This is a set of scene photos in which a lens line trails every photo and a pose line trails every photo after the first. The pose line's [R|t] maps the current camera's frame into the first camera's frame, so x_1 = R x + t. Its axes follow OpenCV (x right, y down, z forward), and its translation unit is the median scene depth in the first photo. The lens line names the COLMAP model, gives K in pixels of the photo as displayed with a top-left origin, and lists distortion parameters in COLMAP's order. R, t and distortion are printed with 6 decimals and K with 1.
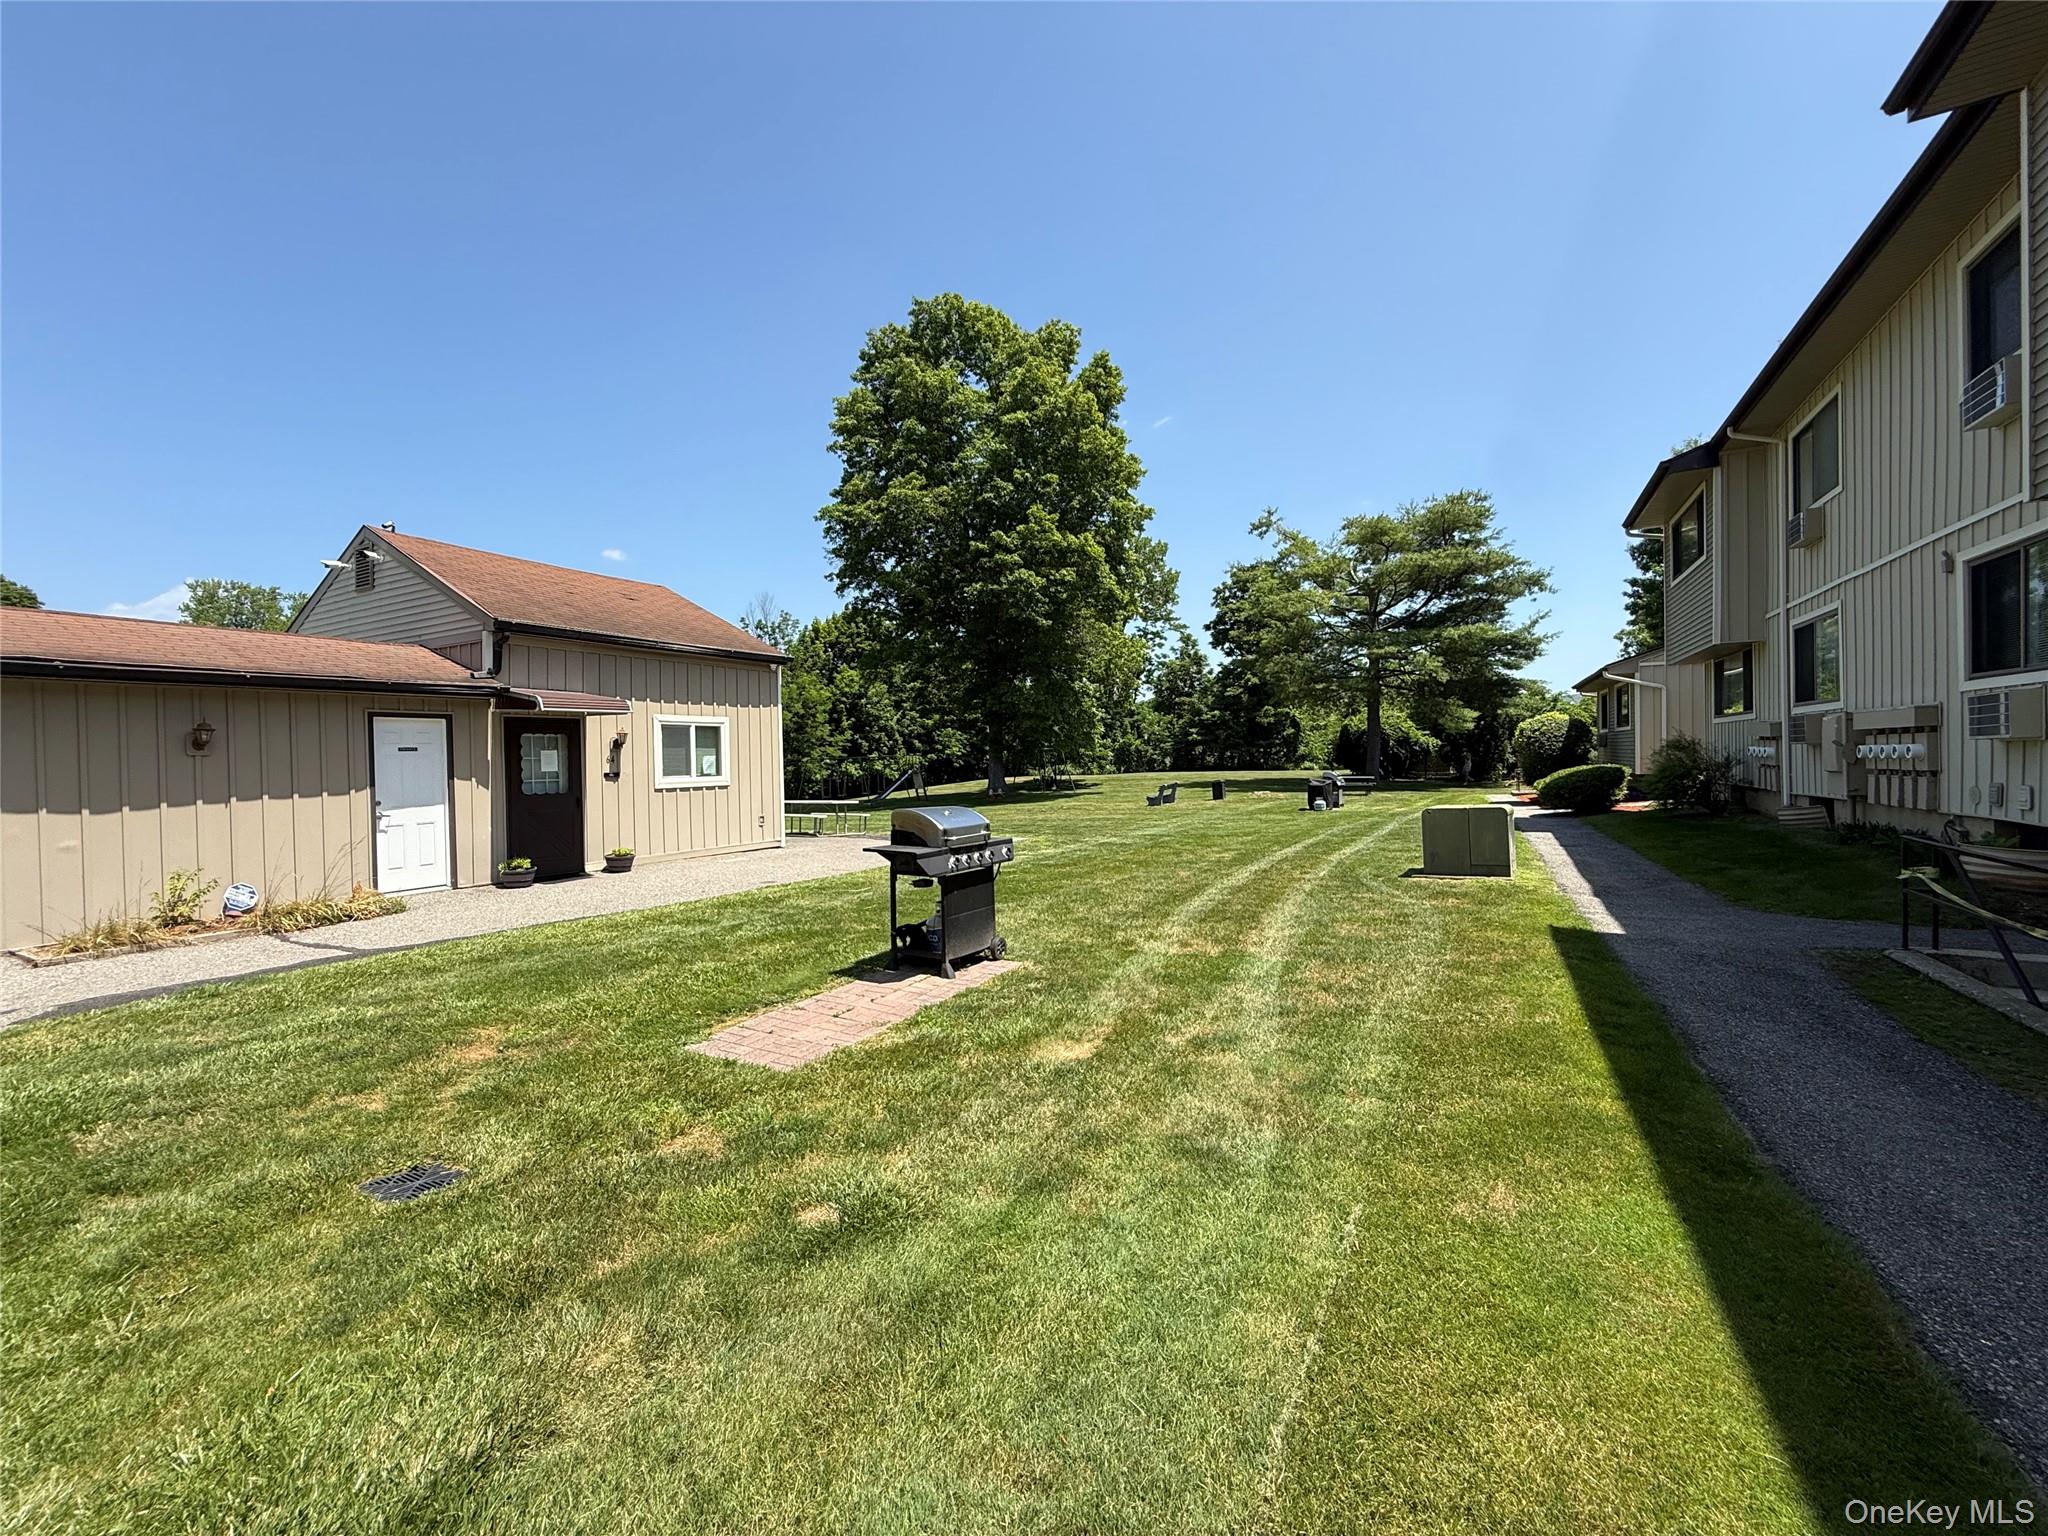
lens RADIAL K [[820.0, 0, 1024.0], [0, 820.0, 768.0], [0, 0, 1]] dist [0.004013, 0.000252]
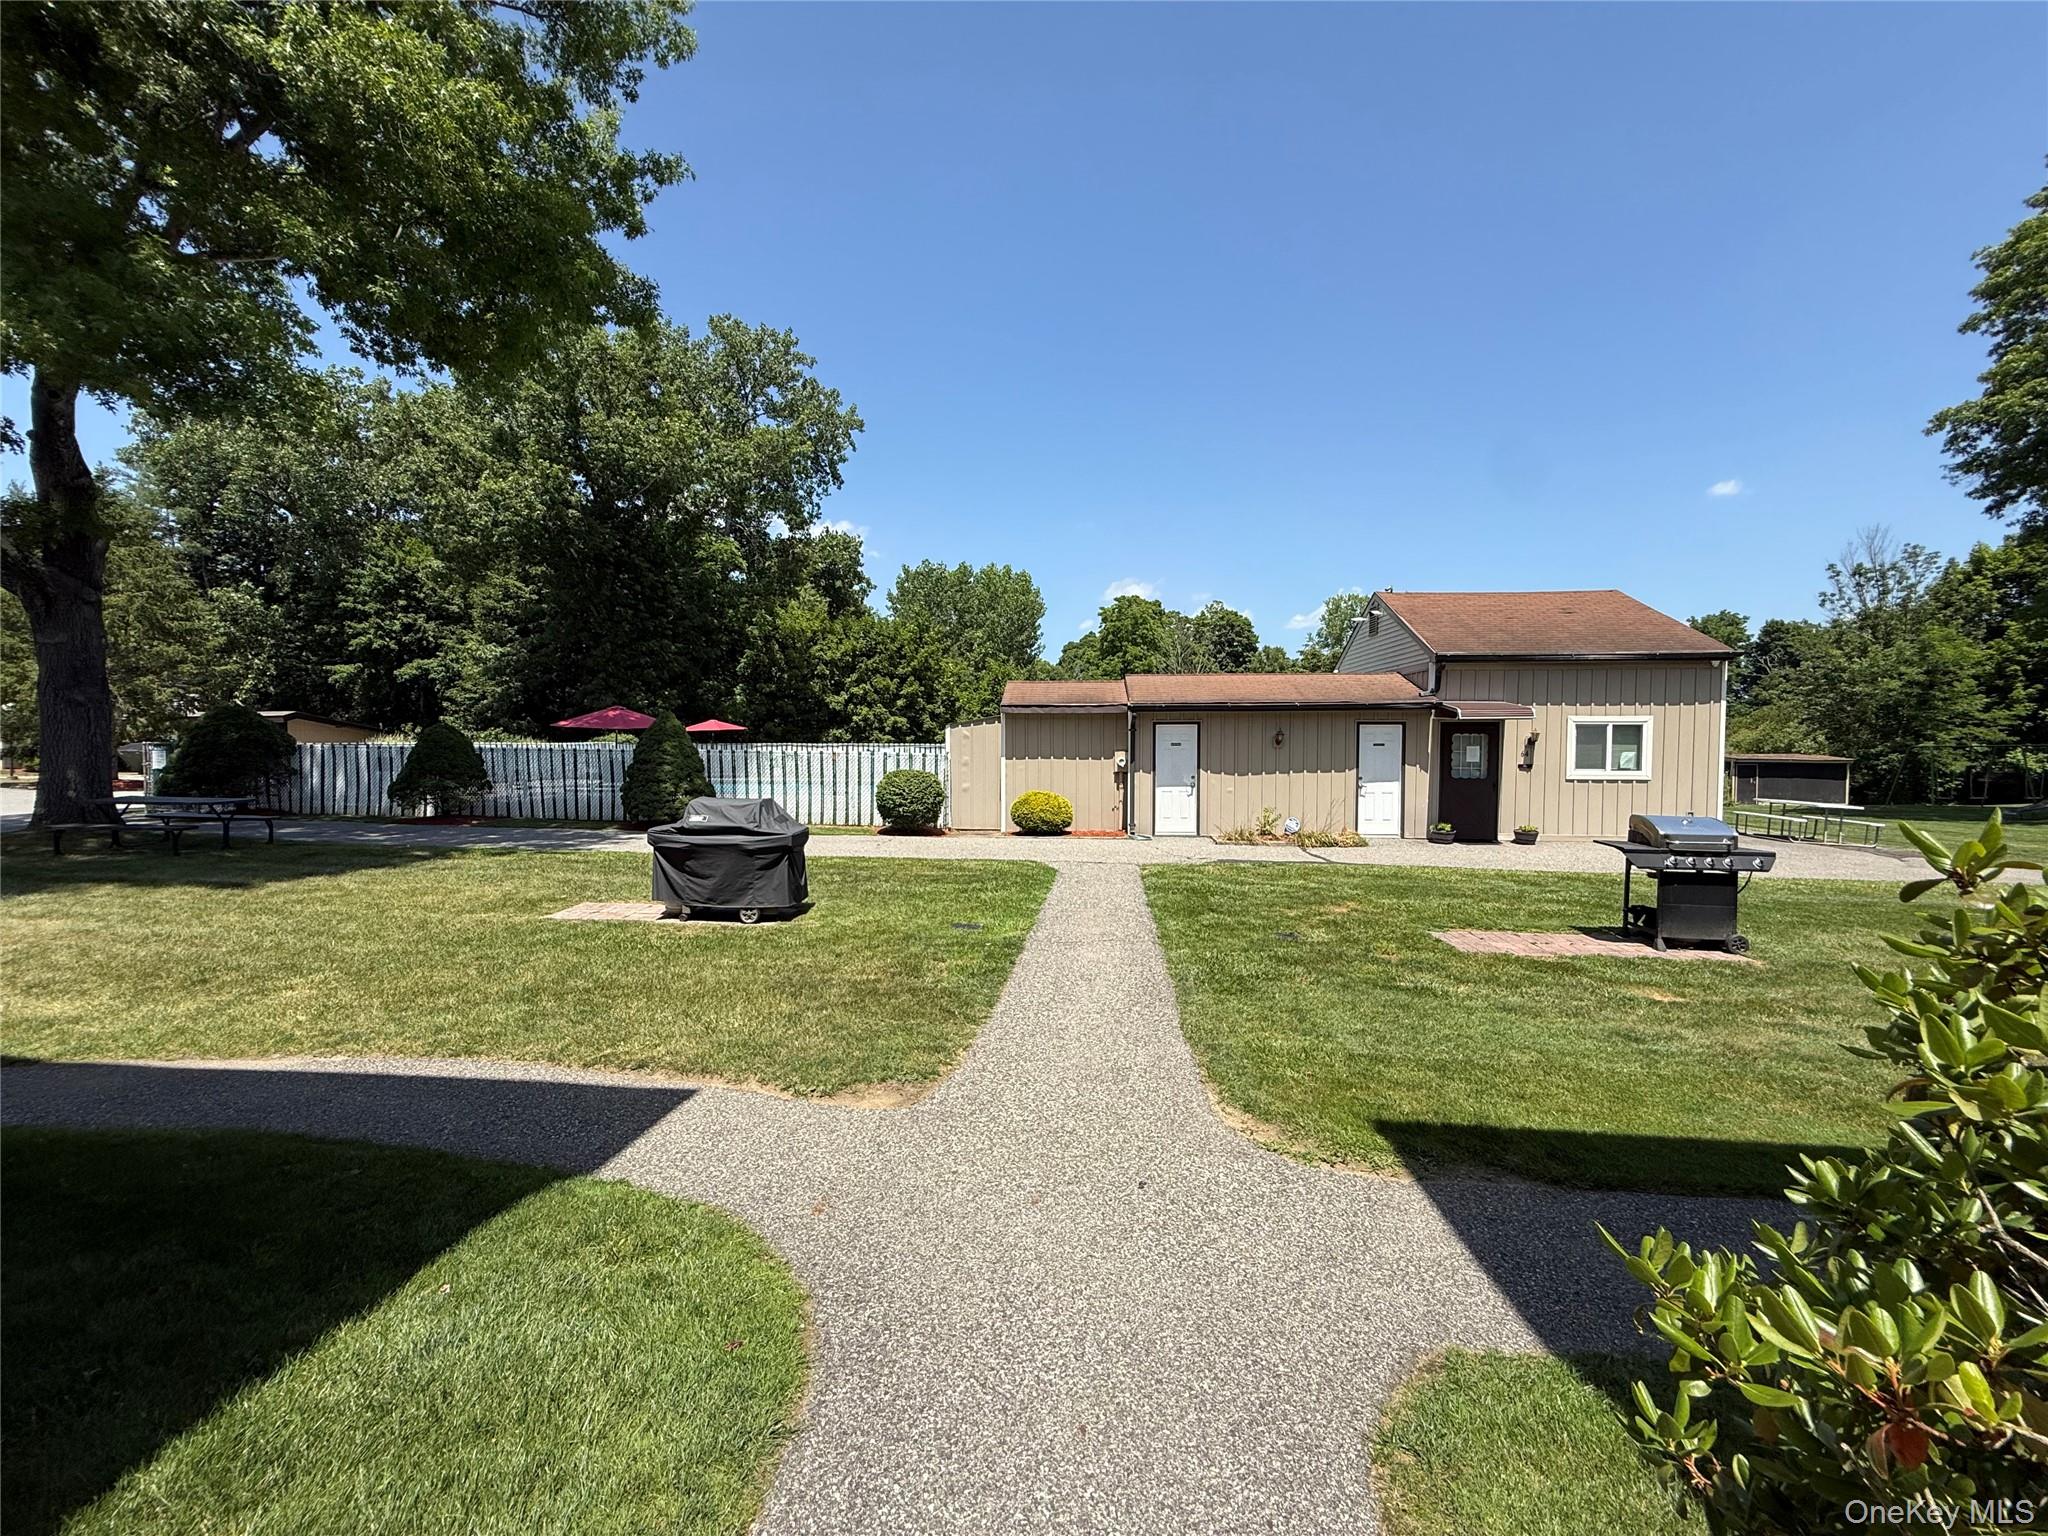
lens RADIAL K [[820.0, 0, 1024.0], [0, 820.0, 768.0], [0, 0, 1]] dist [0.004013, 0.000252]
pose [[0.414778, 0.055121, -0.908252, 0.330348], [-0.023254, 0.998480, 0.049978, -0.035022], [0.909626, 0.000391, 0.415429, -0.220928]]
